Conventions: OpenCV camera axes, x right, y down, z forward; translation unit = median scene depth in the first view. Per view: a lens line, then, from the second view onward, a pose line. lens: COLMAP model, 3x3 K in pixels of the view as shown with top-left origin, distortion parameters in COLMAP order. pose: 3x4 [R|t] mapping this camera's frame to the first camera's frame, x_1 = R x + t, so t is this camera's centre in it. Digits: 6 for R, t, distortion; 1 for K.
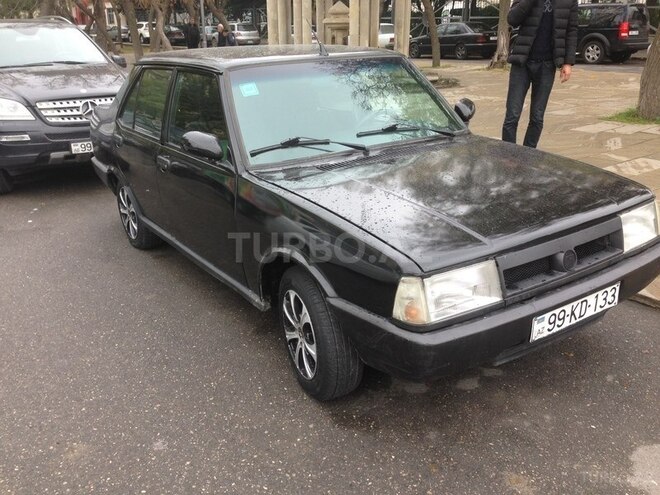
lens RADIAL K [[601.9, 0, 330.0], [0, 601.9, 247.5], [0, 0, 1]] dist [0.129071, -0.242237]
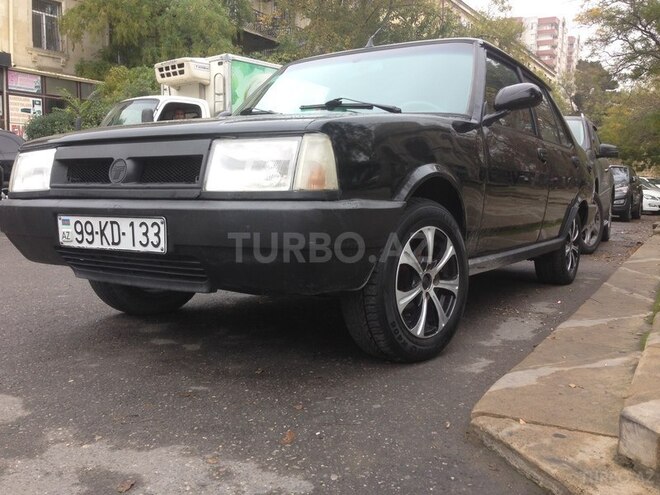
lens RADIAL K [[601.9, 0, 330.0], [0, 601.9, 247.5], [0, 0, 1]] dist [0.129071, -0.242237]
pose [[0.406642, 0.122233, -0.905374, 1.262541], [-0.336695, 0.941304, -0.024140, 0.042022], [0.849282, 0.314651, 0.423929, 0.909096]]
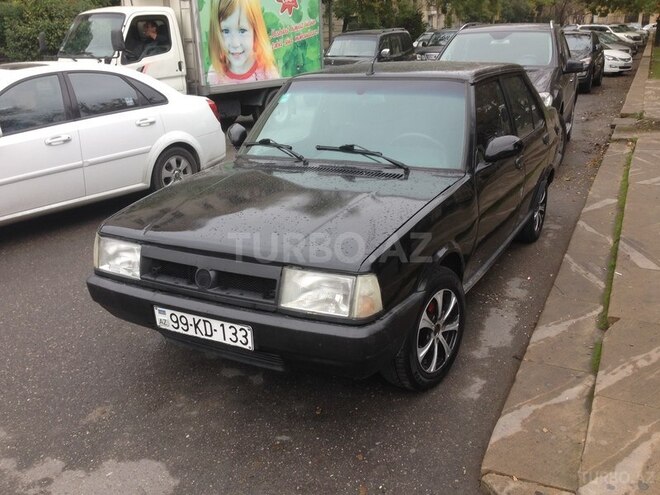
lens RADIAL K [[601.9, 0, 330.0], [0, 601.9, 247.5], [0, 0, 1]] dist [0.129071, -0.242237]
pose [[0.470619, 0.306065, -0.827552, 1.347299], [-0.294533, 0.938605, 0.179640, -0.284939], [0.831726, 0.159199, 0.531872, 0.595951]]
